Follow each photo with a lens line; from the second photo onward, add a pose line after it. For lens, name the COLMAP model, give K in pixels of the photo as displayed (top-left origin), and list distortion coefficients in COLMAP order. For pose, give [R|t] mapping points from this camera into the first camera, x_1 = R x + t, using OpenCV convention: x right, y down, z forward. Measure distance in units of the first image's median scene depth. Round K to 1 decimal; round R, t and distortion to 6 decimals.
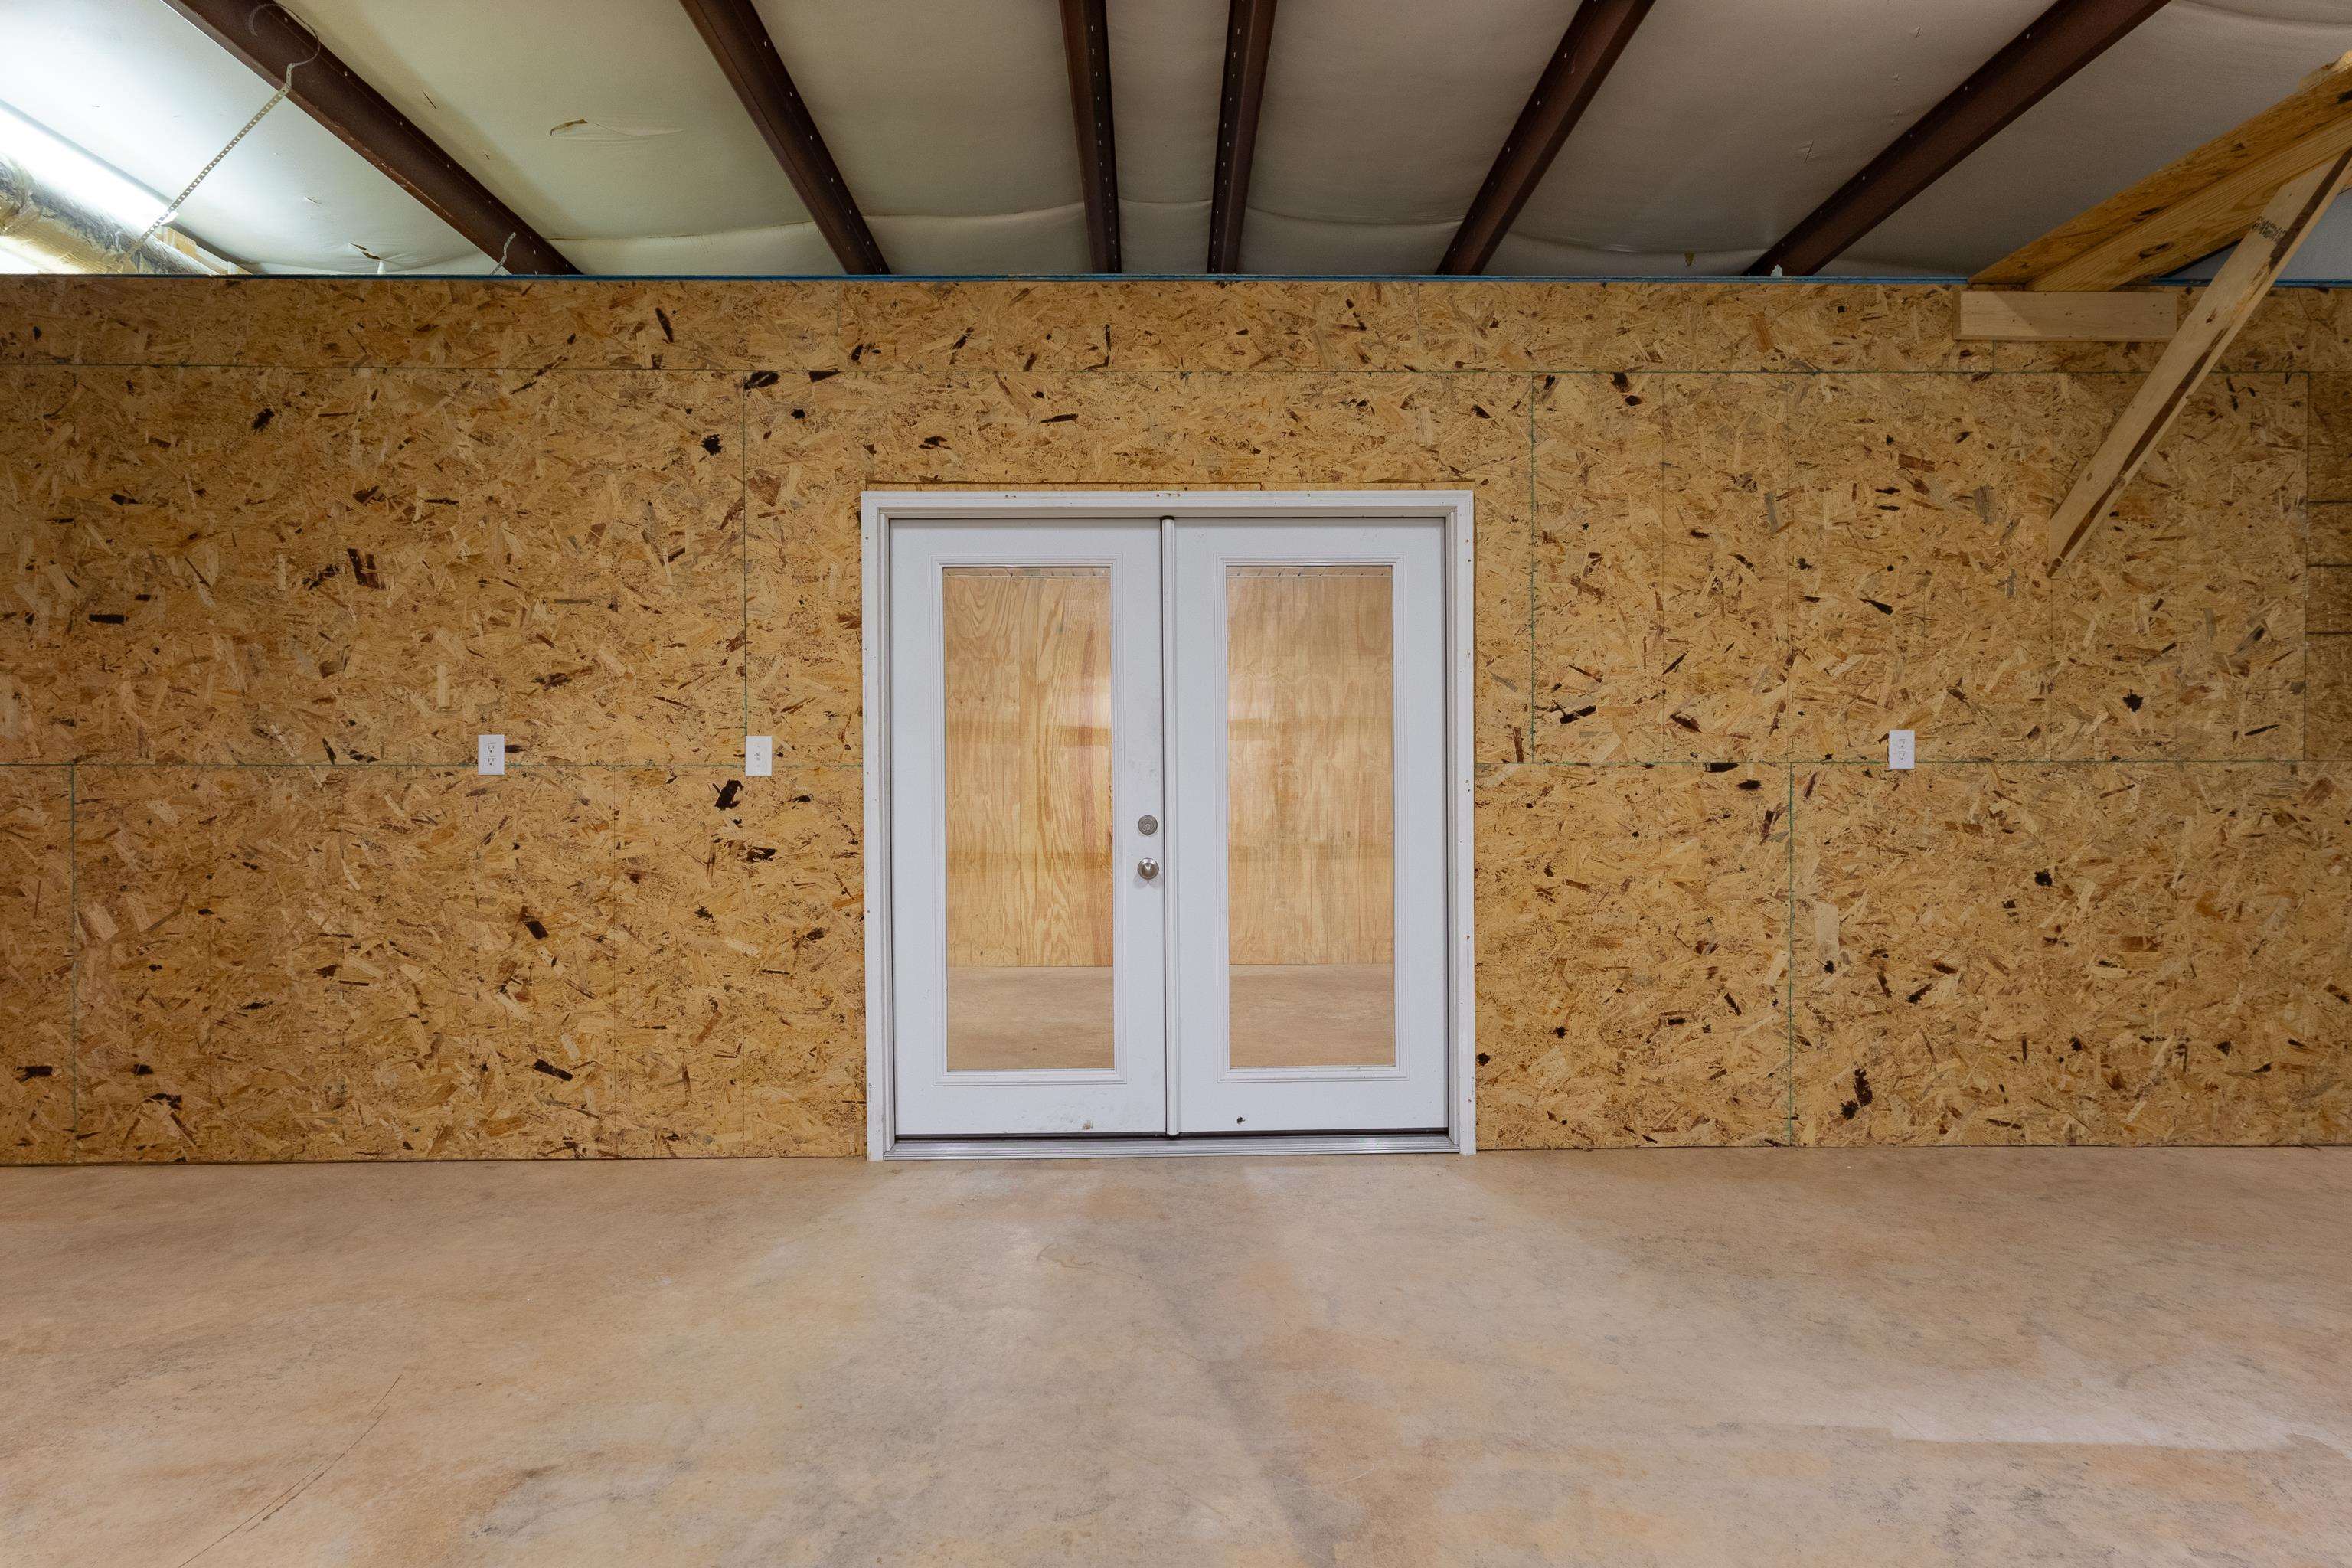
lens RADIAL K [[1100.3, 0, 1176.0], [0, 1100.3, 784.0], [0, 0, 1]] dist [0.000791, 0.000526]
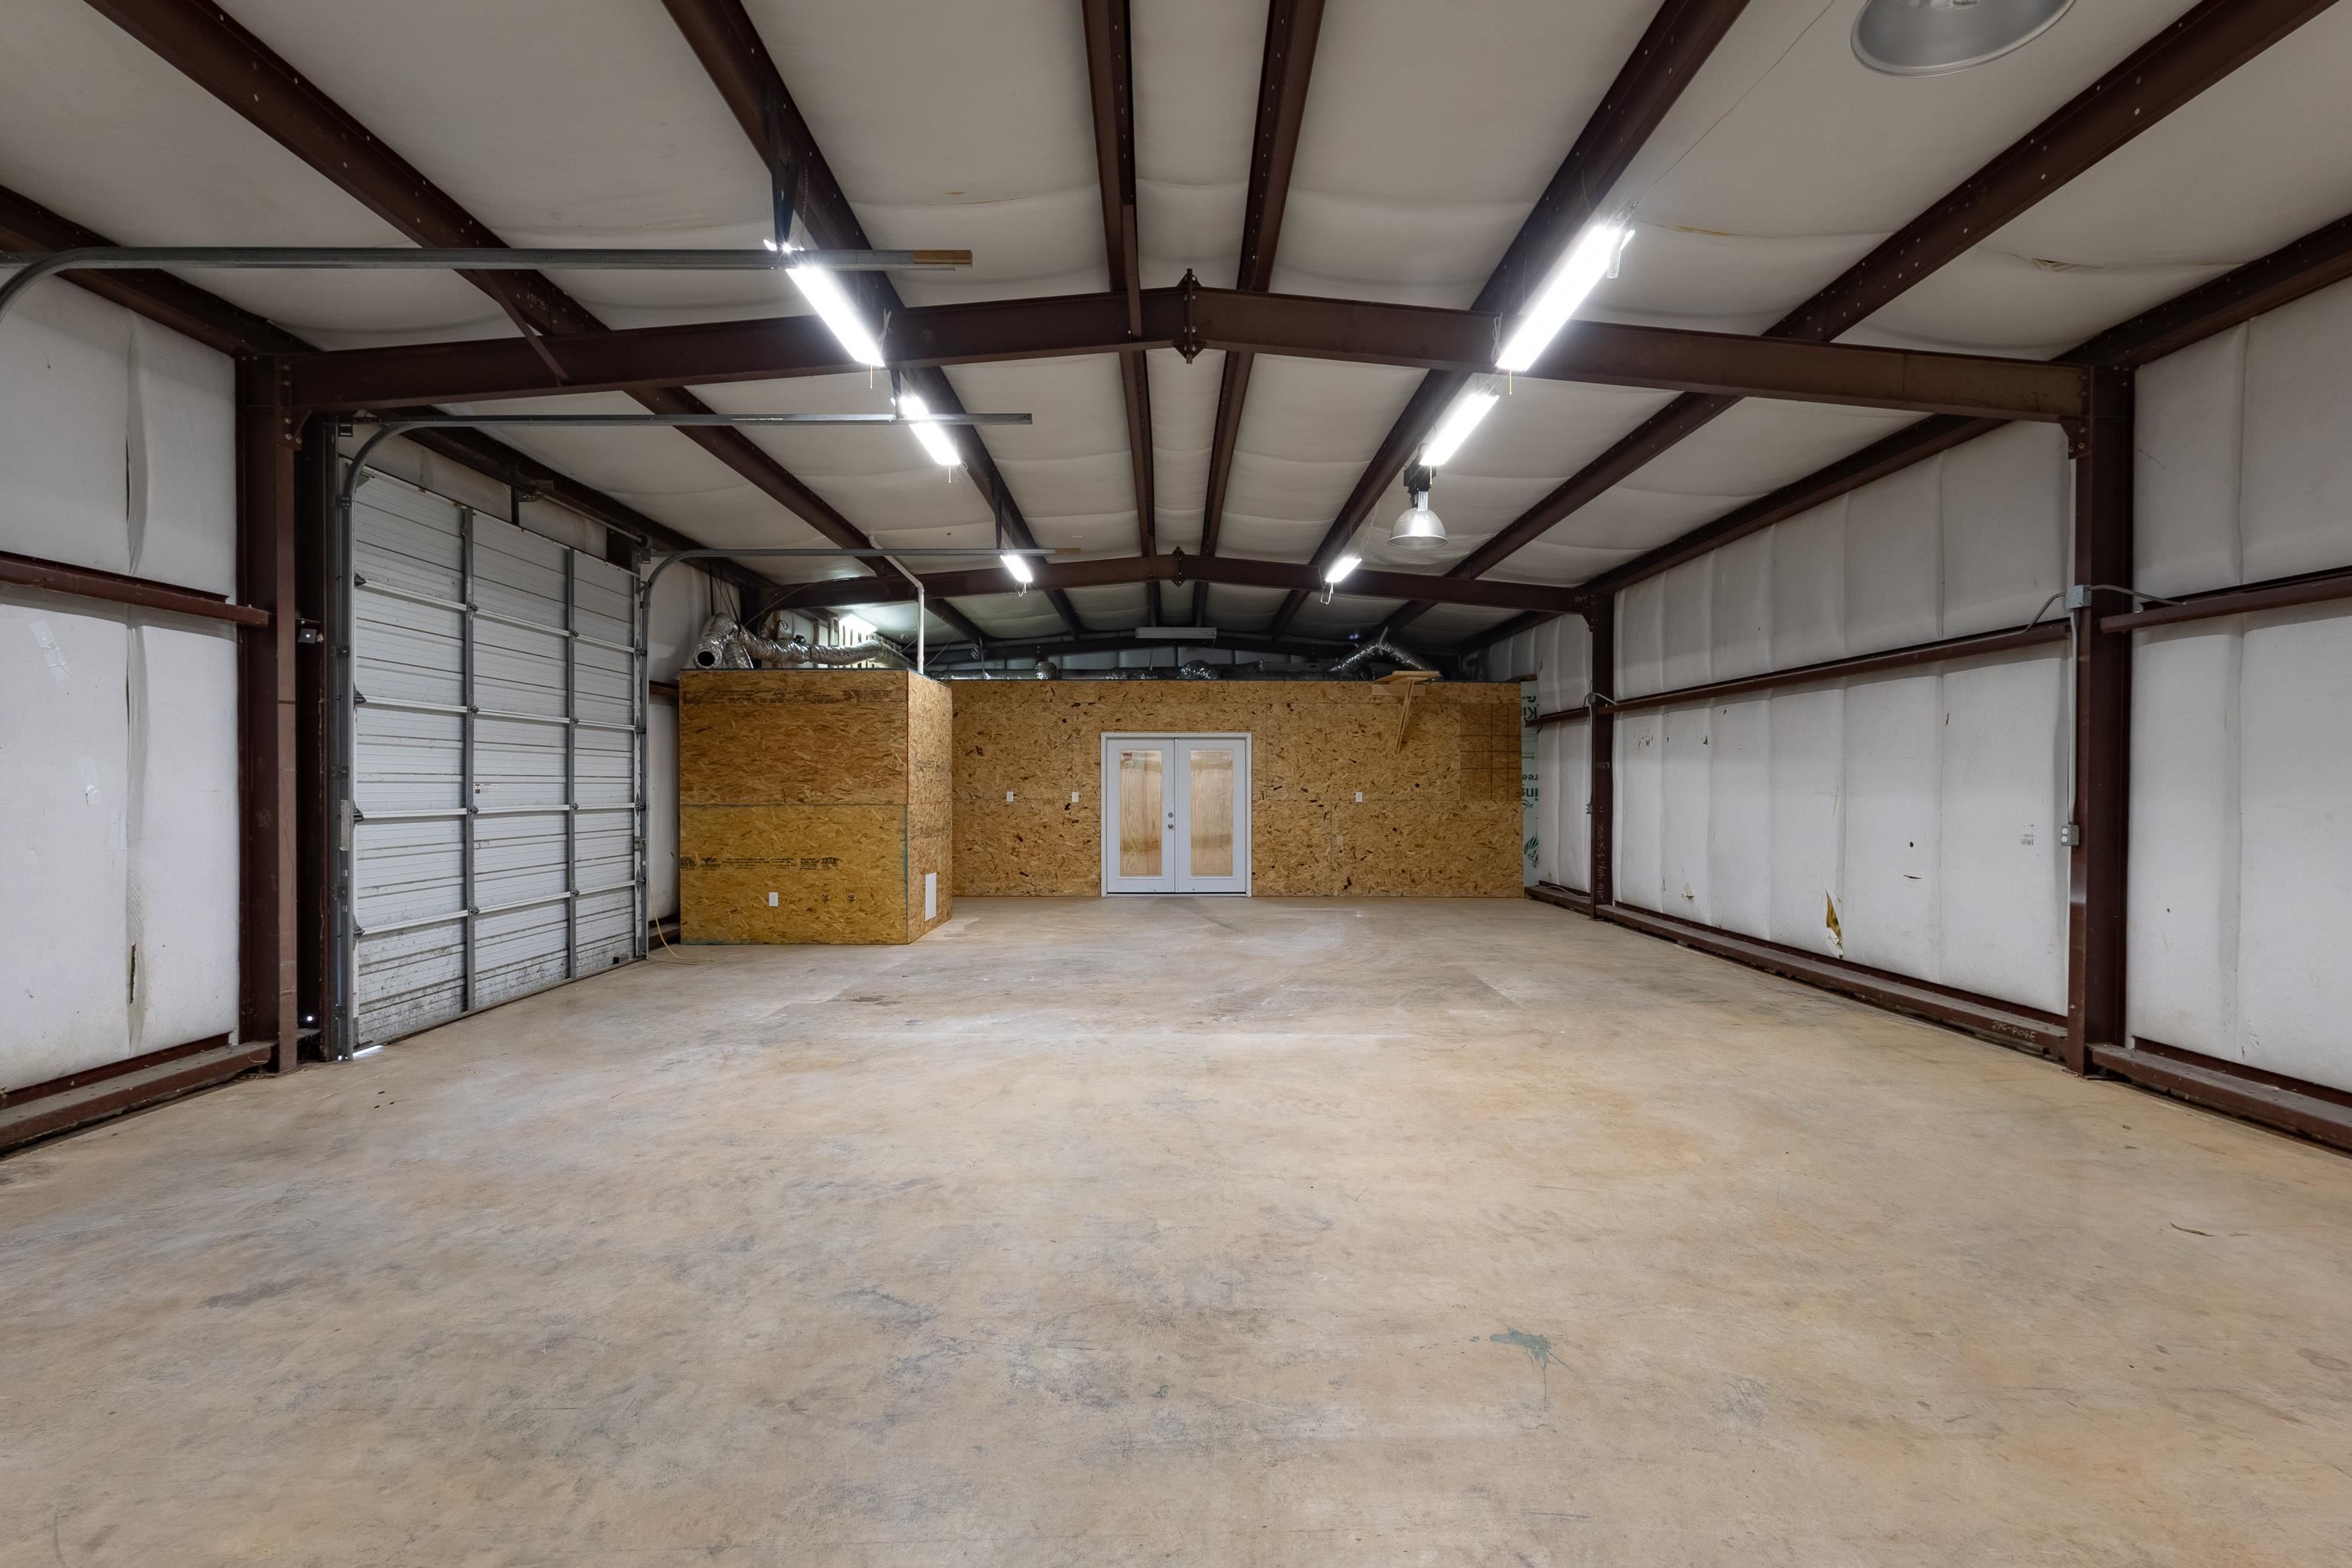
lens RADIAL K [[1100.3, 0, 1176.0], [0, 1100.3, 784.0], [0, 0, 1]] dist [0.000791, 0.000526]
pose [[0.999930, 0.005583, -0.010446, 0.035547], [-0.005635, 0.999972, -0.004922, -0.055630], [0.010418, 0.004980, 0.999933, -3.029791]]
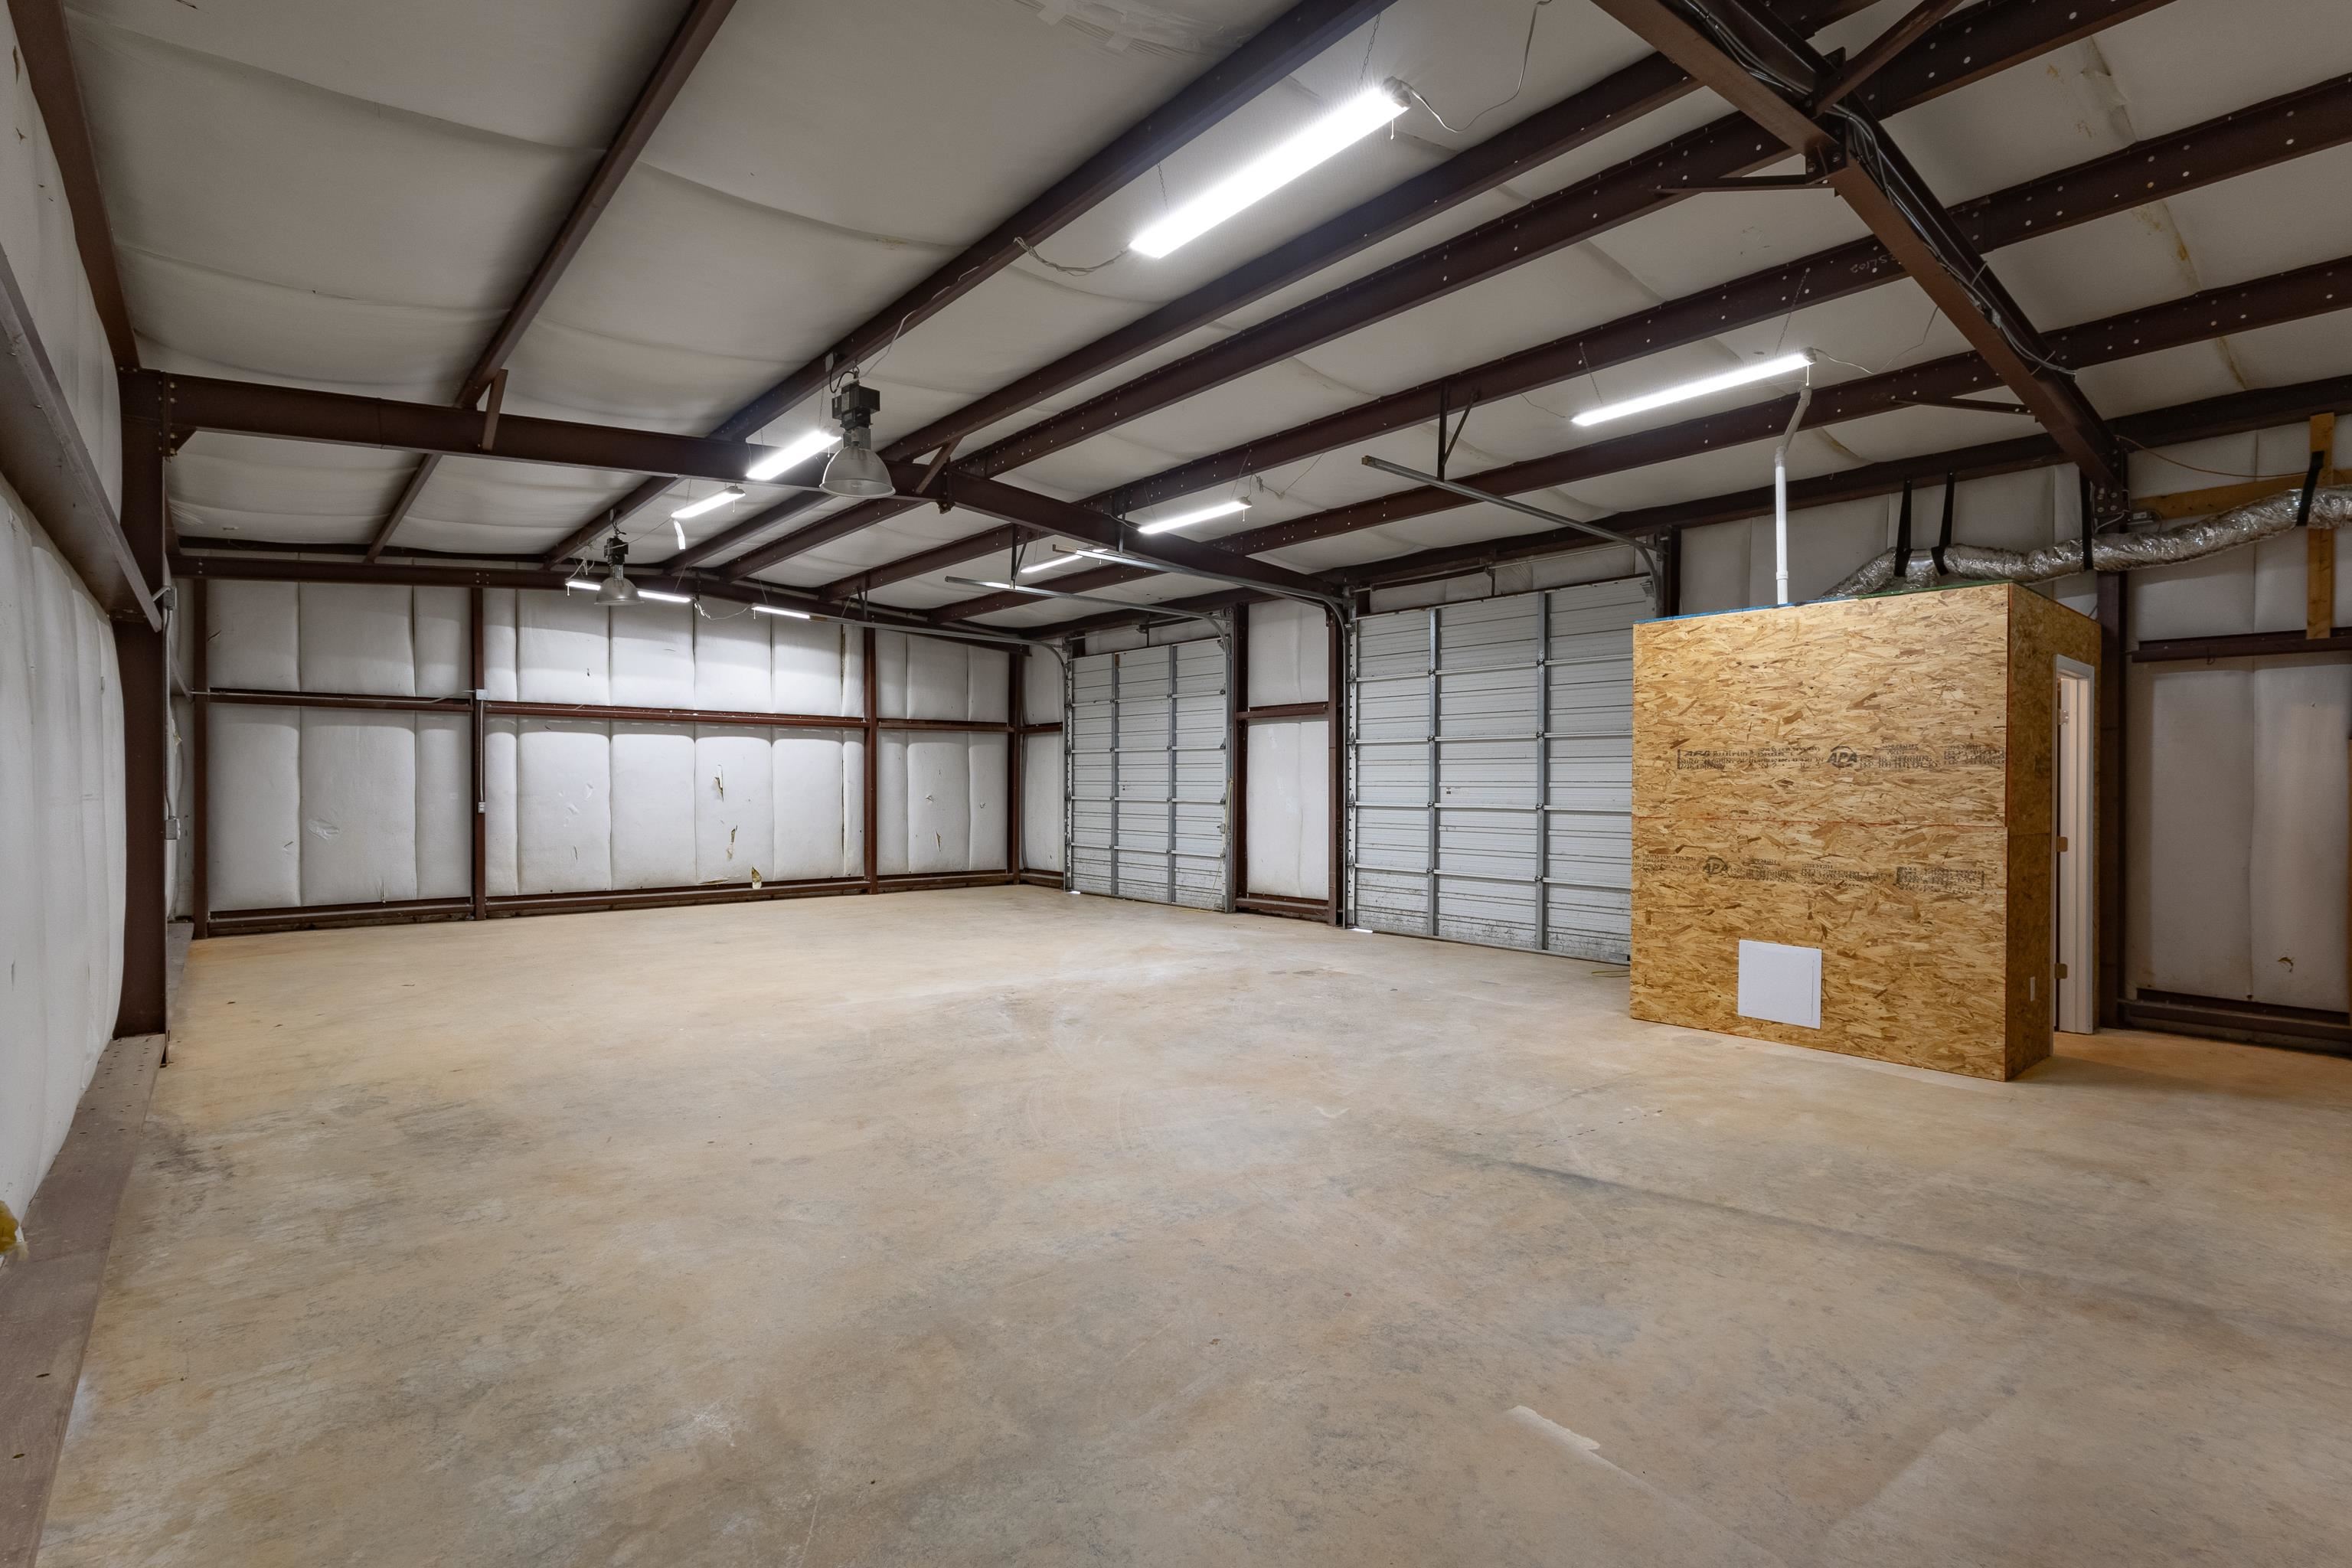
lens RADIAL K [[1100.3, 0, 1176.0], [0, 1100.3, 784.0], [0, 0, 1]] dist [0.000791, 0.000526]
pose [[-0.774394, -0.000573, -0.632704, 1.193948], [-0.003941, 0.999985, 0.003919, -0.077041], [0.632692, 0.005528, -0.774384, 0.790582]]
